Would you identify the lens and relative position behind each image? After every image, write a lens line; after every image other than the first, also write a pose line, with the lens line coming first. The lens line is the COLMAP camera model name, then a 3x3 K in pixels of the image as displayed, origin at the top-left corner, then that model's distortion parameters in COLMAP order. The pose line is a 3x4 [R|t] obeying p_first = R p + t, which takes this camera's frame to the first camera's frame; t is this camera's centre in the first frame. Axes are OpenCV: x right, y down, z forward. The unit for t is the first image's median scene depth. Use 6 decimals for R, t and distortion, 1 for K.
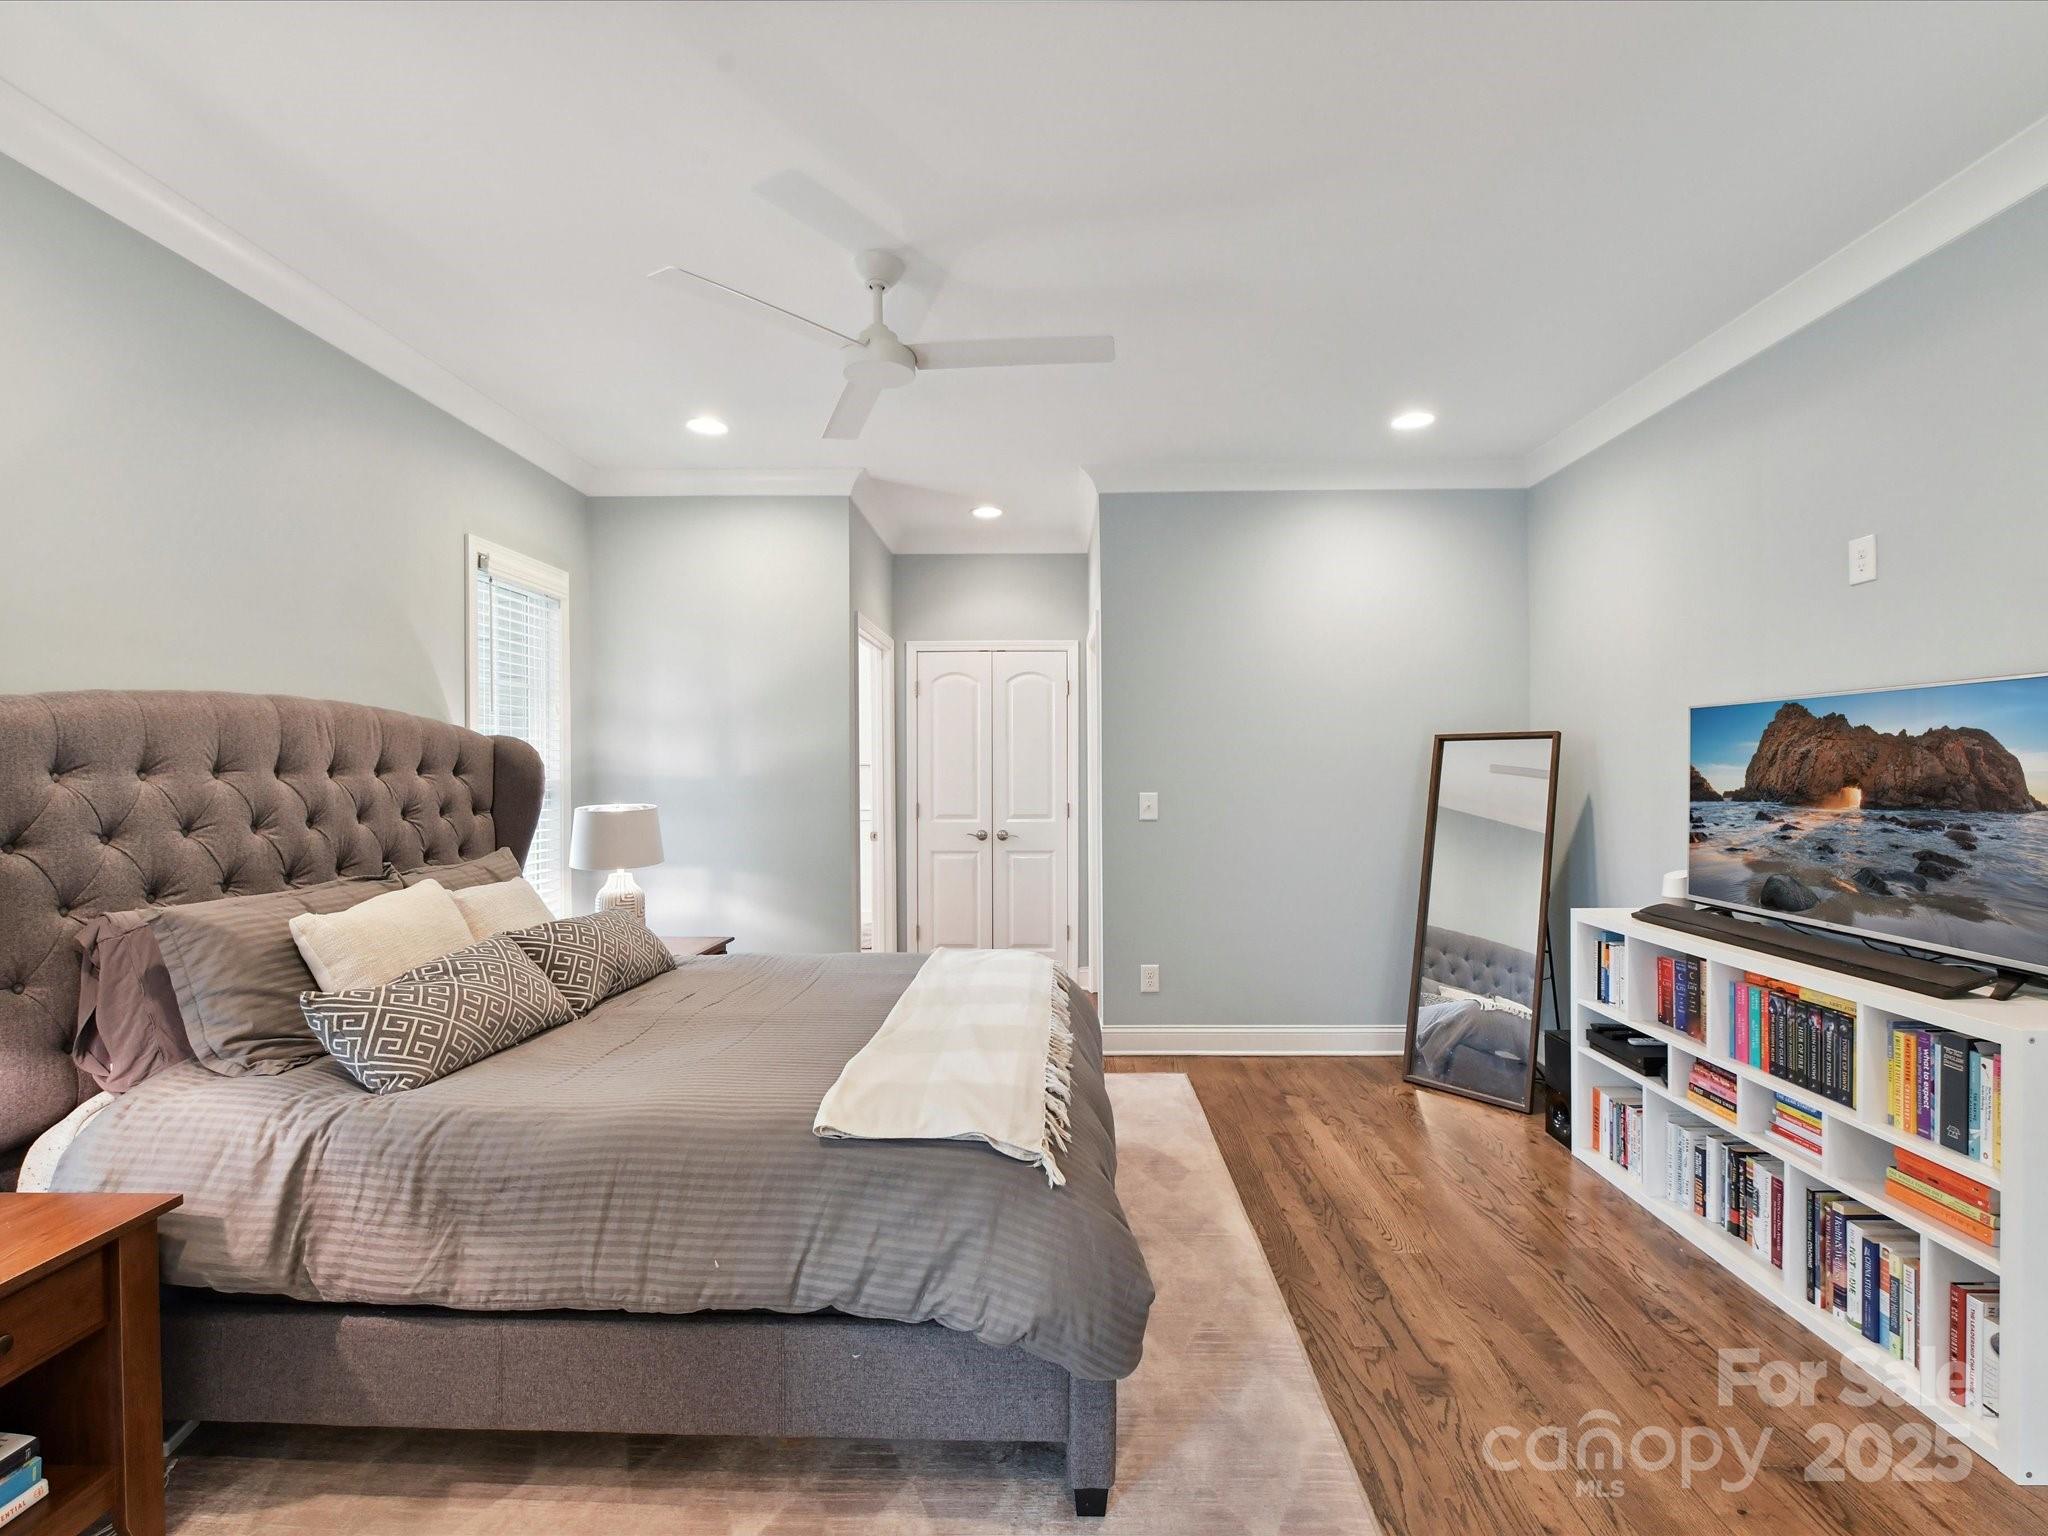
lens RADIAL K [[905.1, 0, 1027.0], [0, 905.1, 745.7], [0, 0, 1]] dist [0.005590, -0.004567]
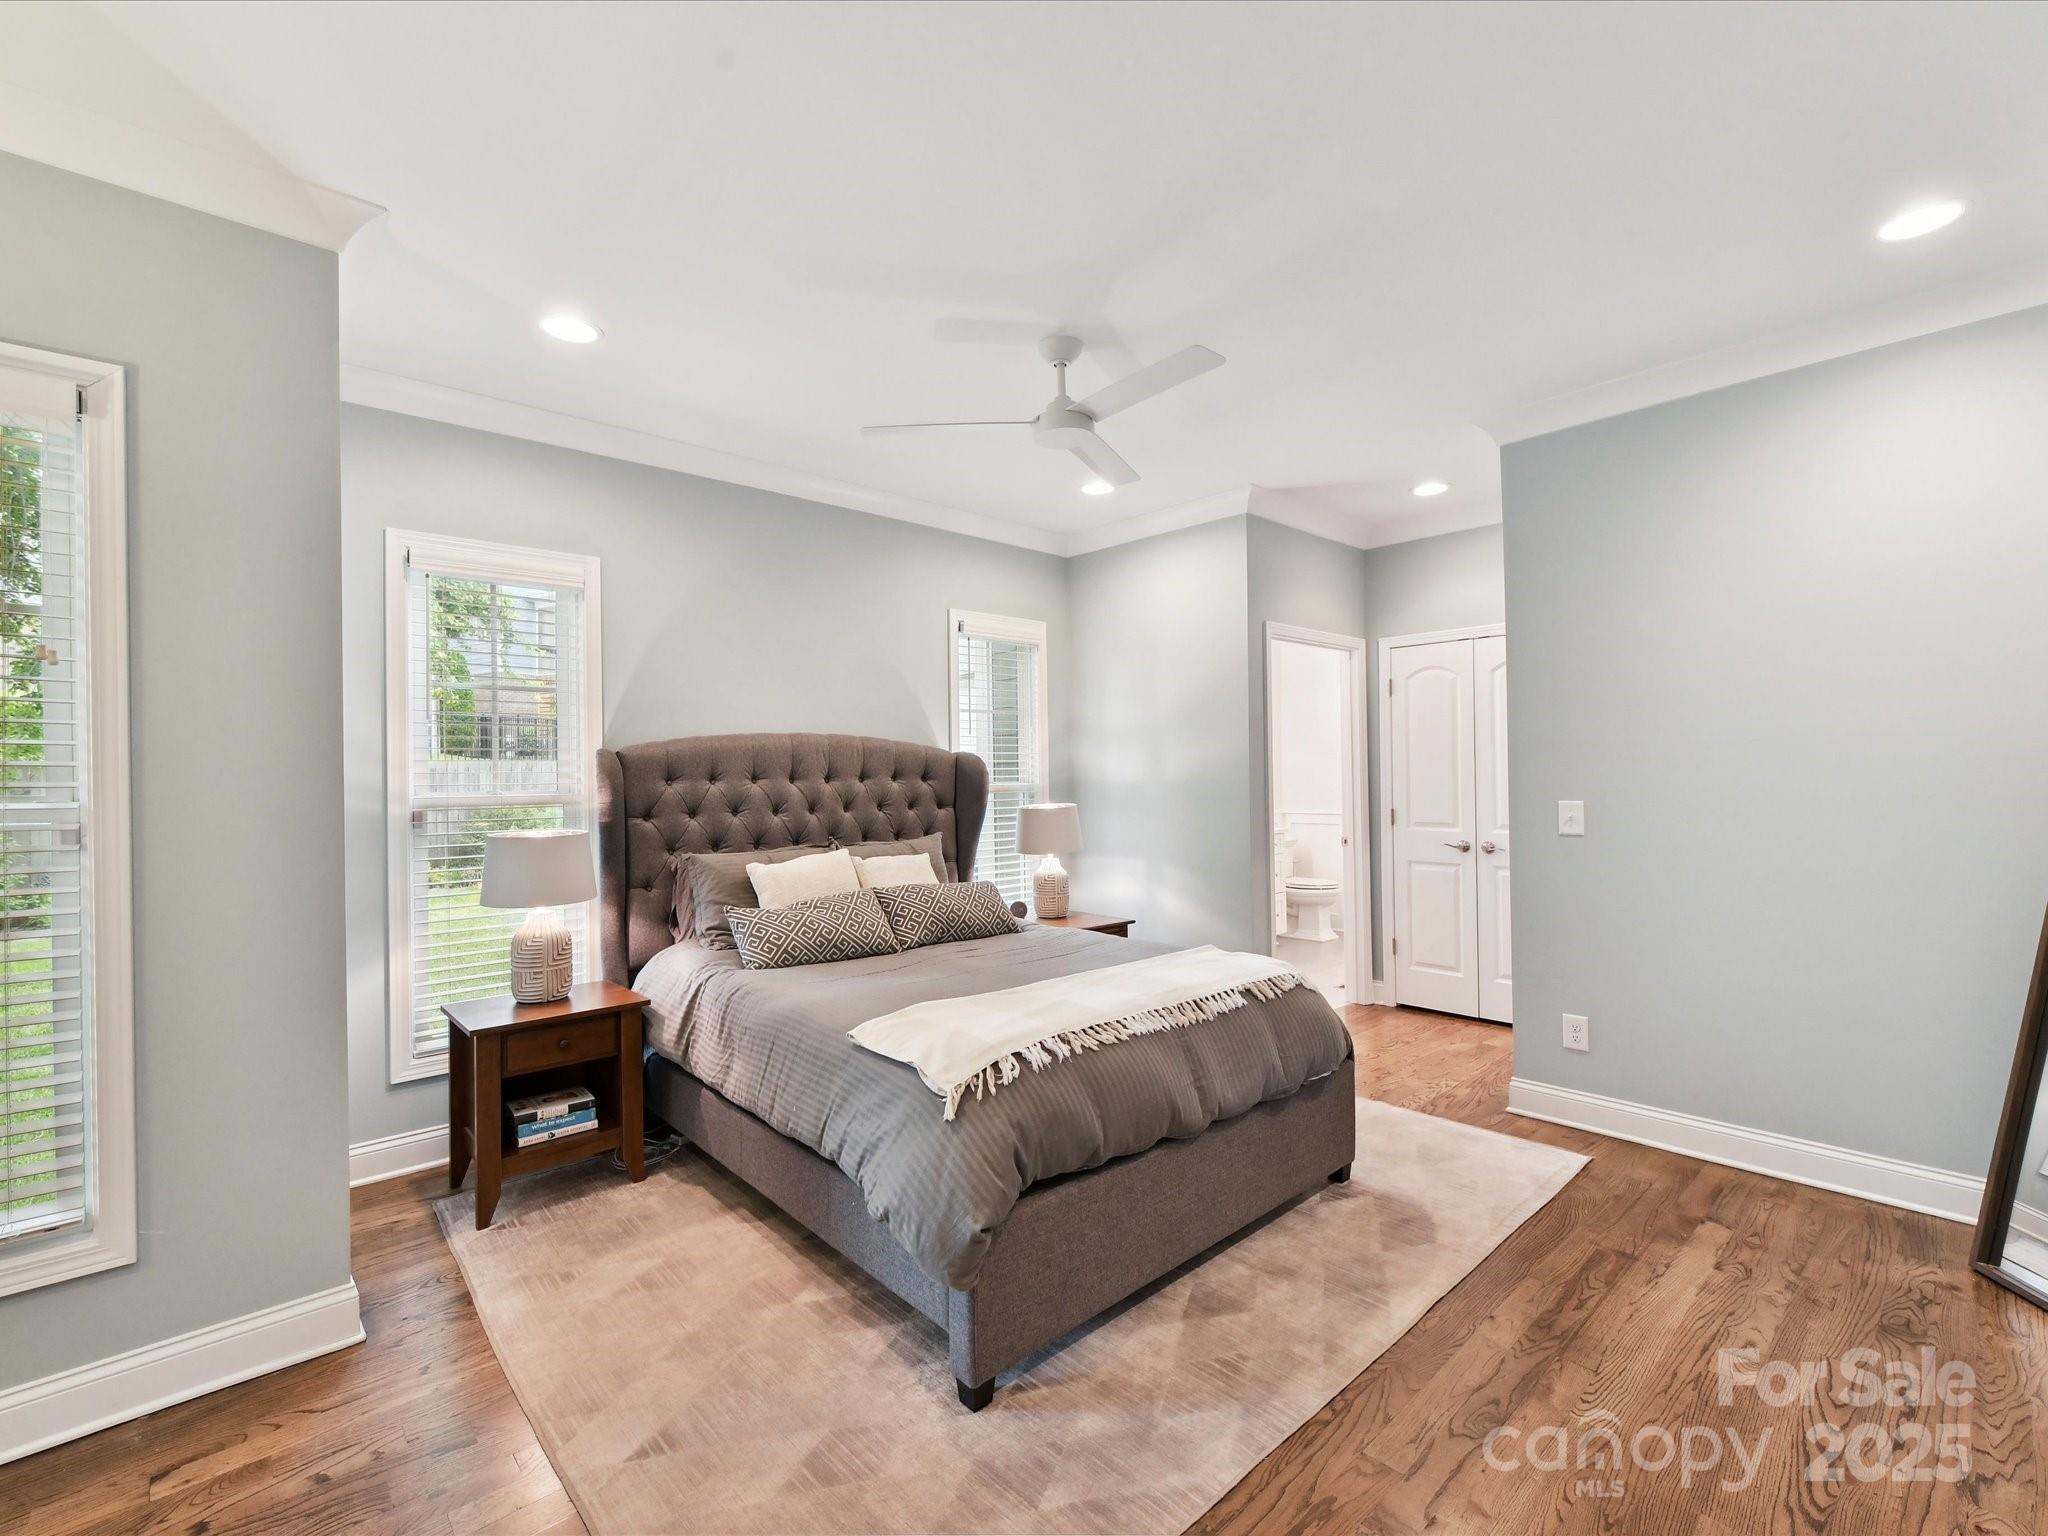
lens RADIAL K [[905.1, 0, 1027.0], [0, 905.1, 745.7], [0, 0, 1]] dist [0.005590, -0.004567]
pose [[0.691092, -0.028740, -0.722195, 0.636089], [0.026249, 0.999548, -0.014659, 0.002898], [0.722290, -0.008826, 0.691534, 0.153933]]
